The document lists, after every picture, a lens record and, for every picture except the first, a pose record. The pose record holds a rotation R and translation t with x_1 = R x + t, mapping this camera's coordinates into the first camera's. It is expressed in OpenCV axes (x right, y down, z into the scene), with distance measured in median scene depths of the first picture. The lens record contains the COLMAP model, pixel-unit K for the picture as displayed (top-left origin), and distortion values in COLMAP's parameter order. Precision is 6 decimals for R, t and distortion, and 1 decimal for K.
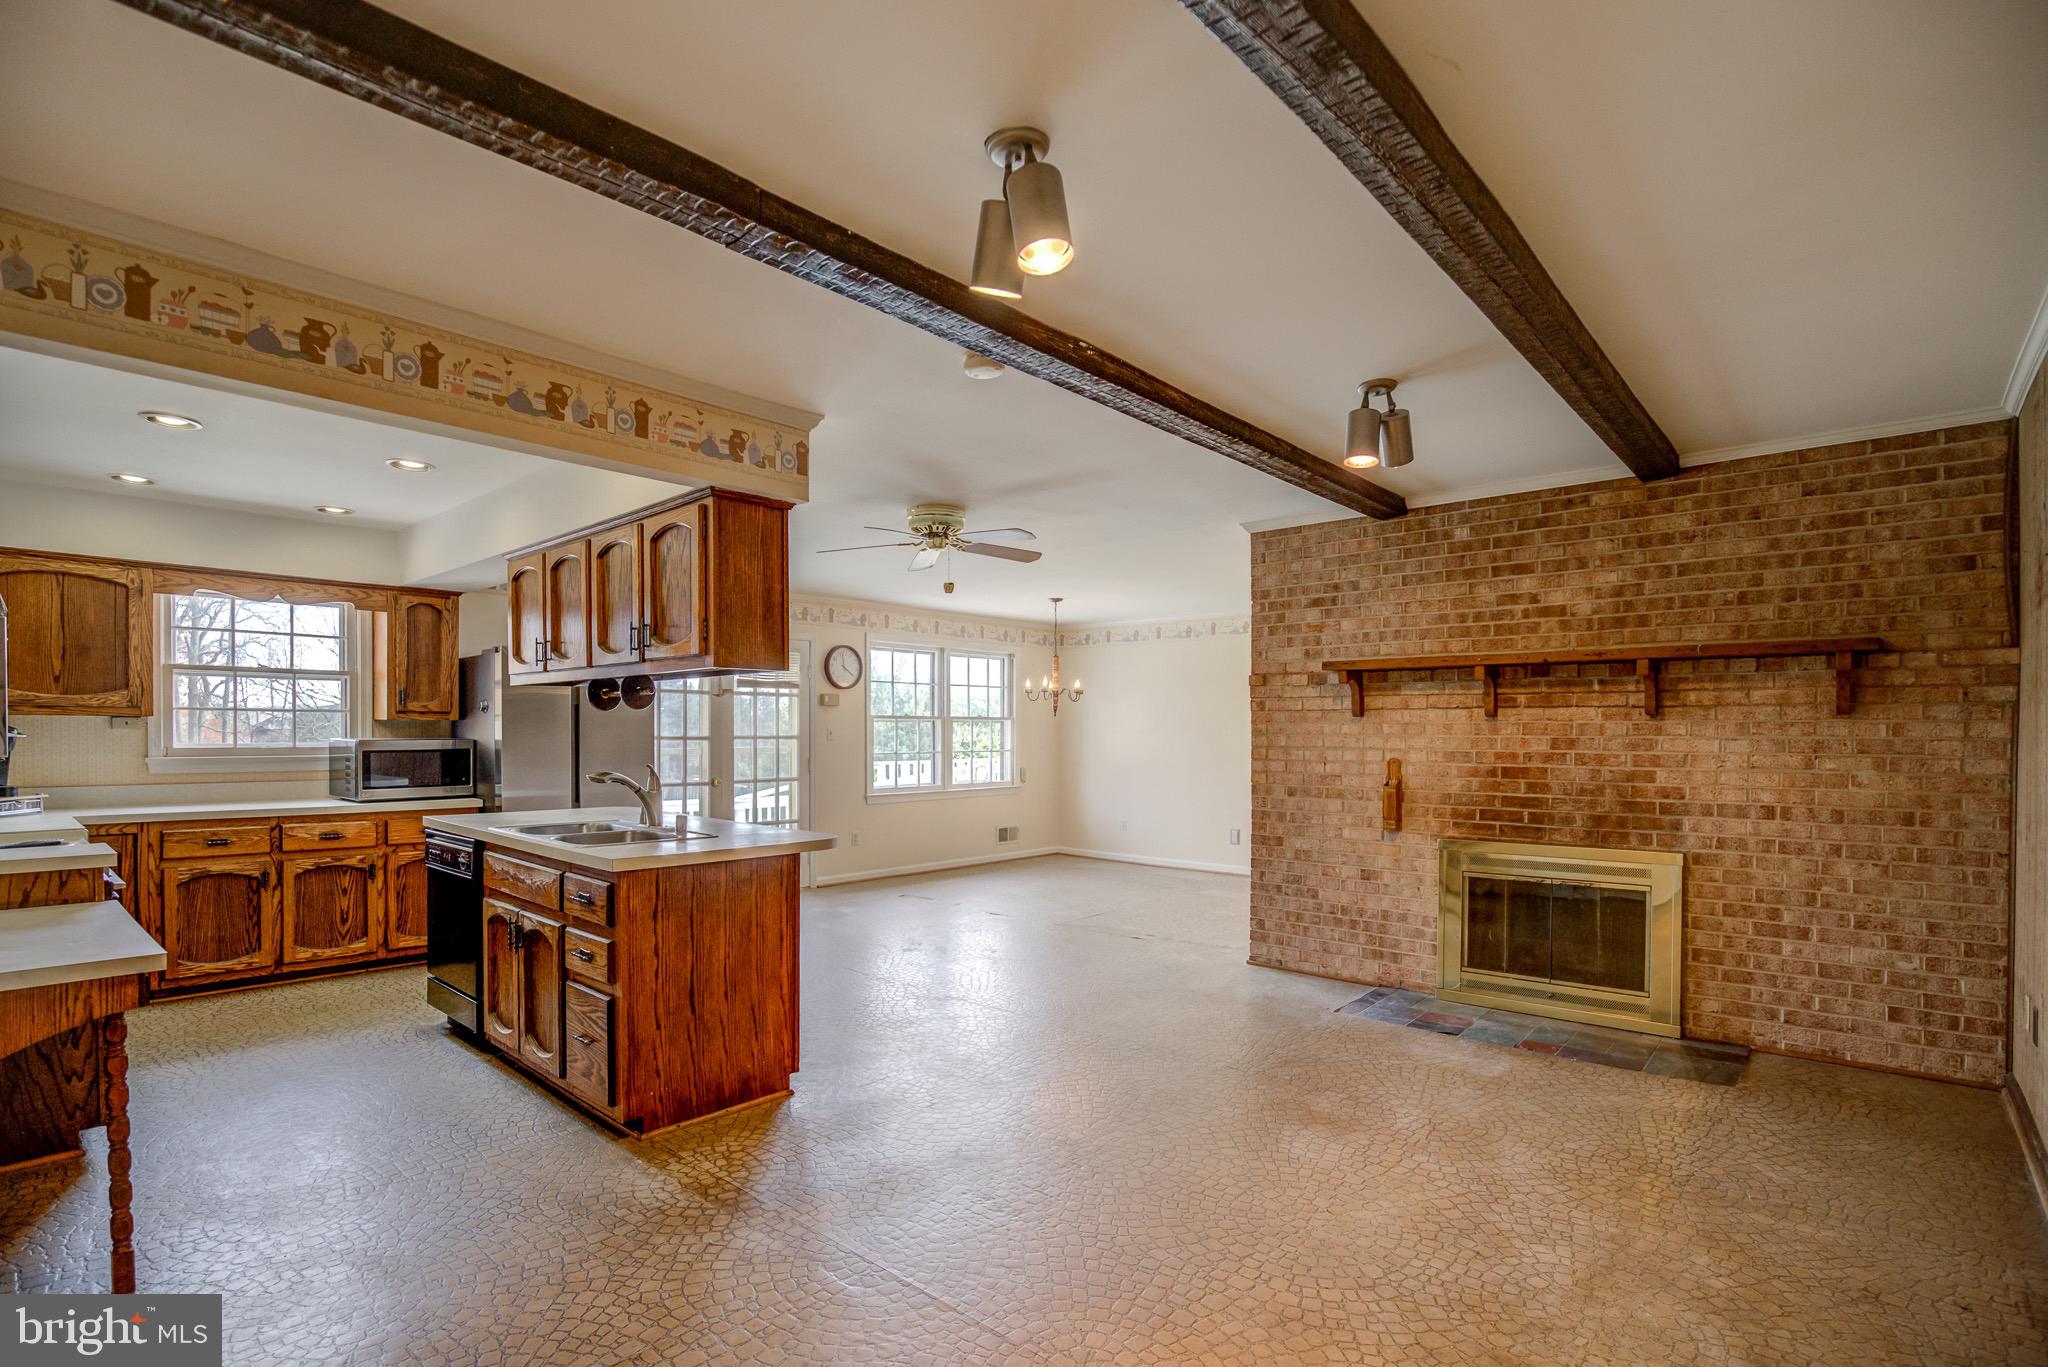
lens RADIAL K [[970.3, 0, 1012.5], [0, 970.3, 741.6], [0, 0, 1]] dist [-0.032385, -0.000159]
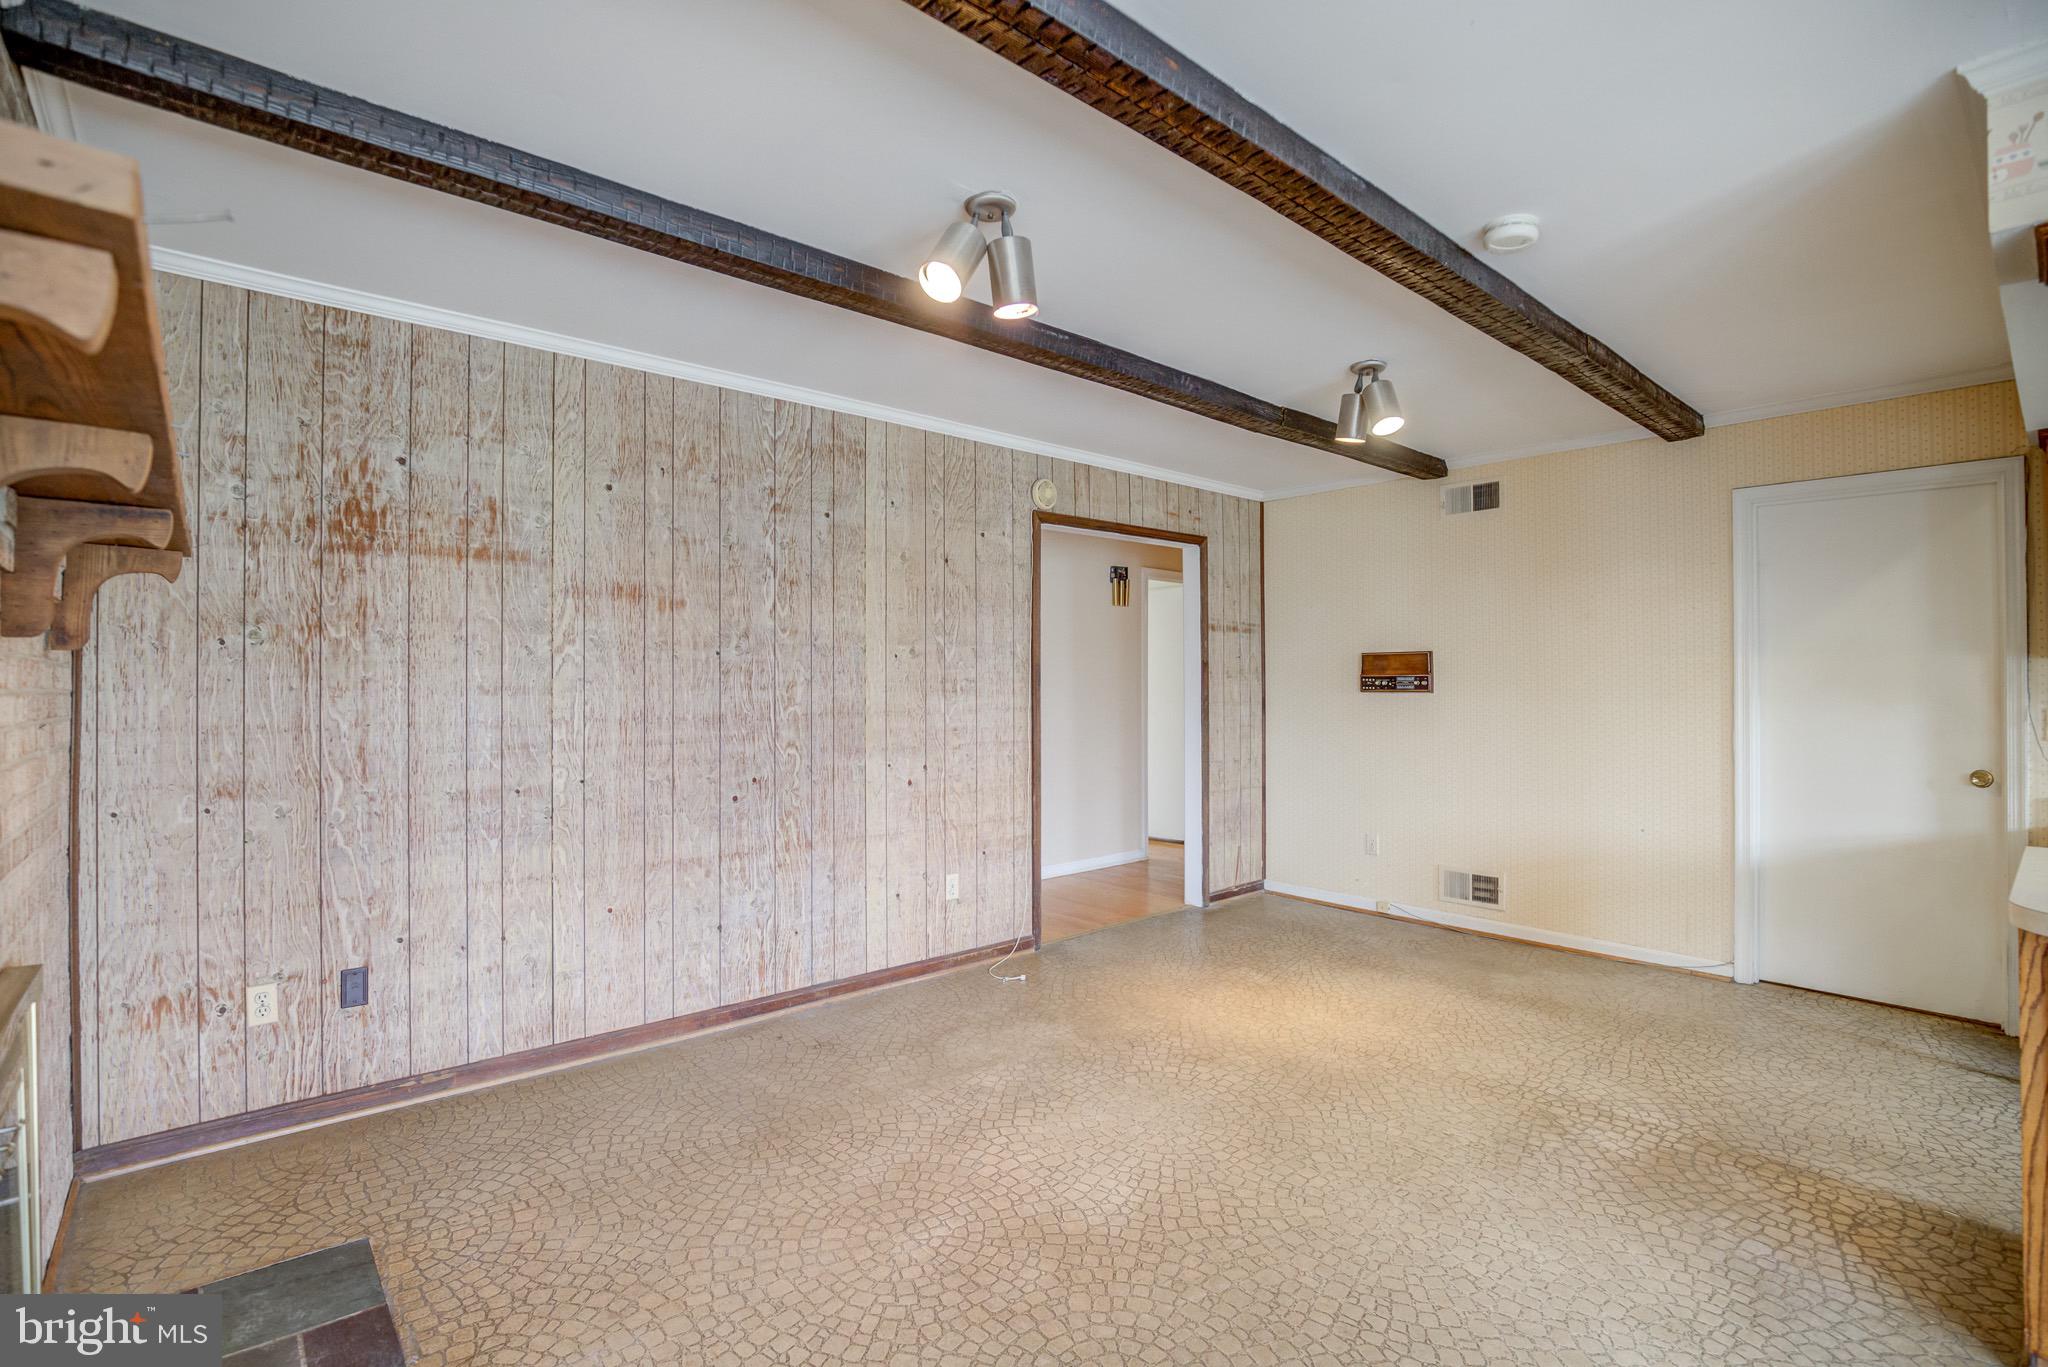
lens RADIAL K [[953.2, 0, 1017.1], [0, 953.2, 669.9], [0, 0, 1]] dist [-0.024107, 0.000238]
pose [[-0.993288, 0.002557, 0.115640, 0.187767], [0.002016, 0.999986, -0.004793, -0.010049], [-0.115651, -0.004528, -0.993280, 1.165279]]
